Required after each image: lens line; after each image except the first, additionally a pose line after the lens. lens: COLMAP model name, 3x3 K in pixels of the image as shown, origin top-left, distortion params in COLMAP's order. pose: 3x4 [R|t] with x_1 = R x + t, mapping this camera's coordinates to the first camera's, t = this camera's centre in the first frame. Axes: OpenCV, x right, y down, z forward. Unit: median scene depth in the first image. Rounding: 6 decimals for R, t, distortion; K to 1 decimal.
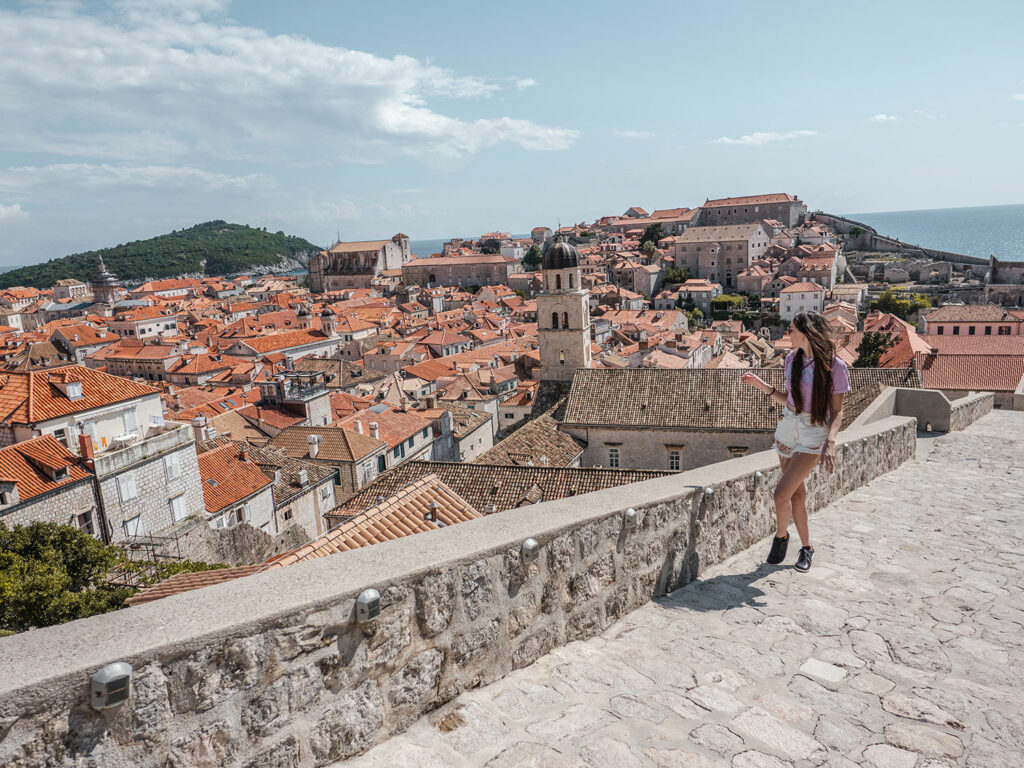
lens RADIAL K [[777.6, 0, 511.5], [0, 777.6, 383.8], [0, 0, 1]] dist [-0.000218, 0.002711]
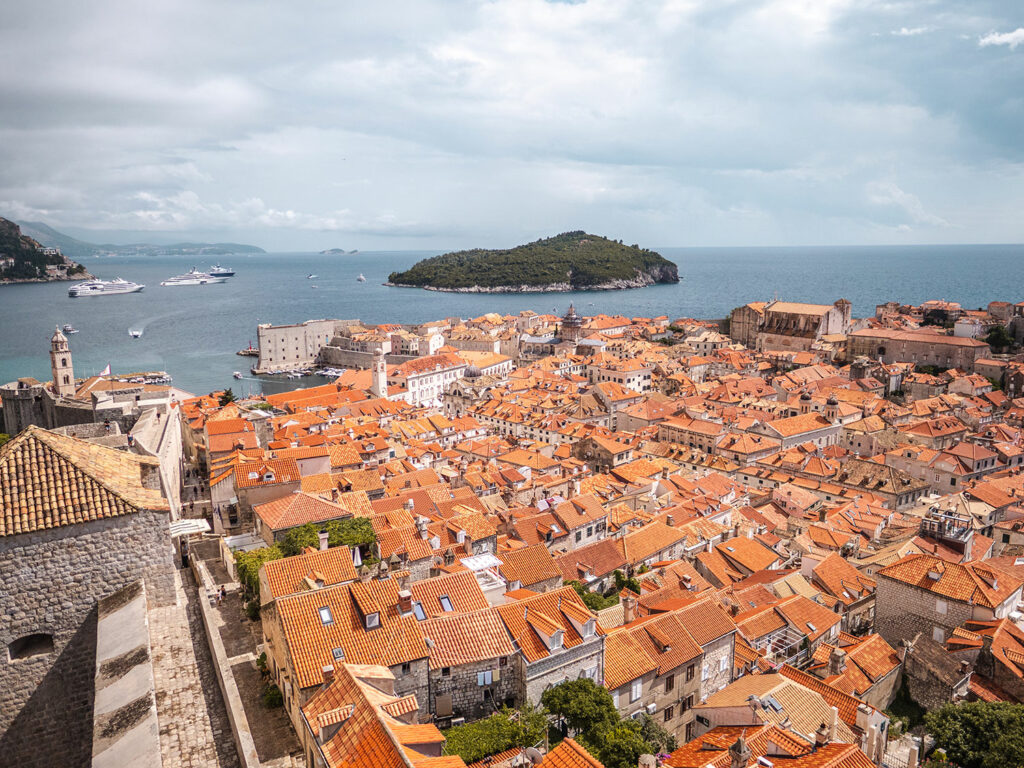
lens RADIAL K [[777.6, 0, 512.0], [0, 777.6, 385.6], [0, 0, 1]] dist [-0.000218, 0.002711]
pose [[0.904579, 0.121124, -0.408738, -0.109804], [-0.127924, 0.991725, 0.010776, -0.036826], [0.406661, 0.042539, 0.912588, -0.115418]]
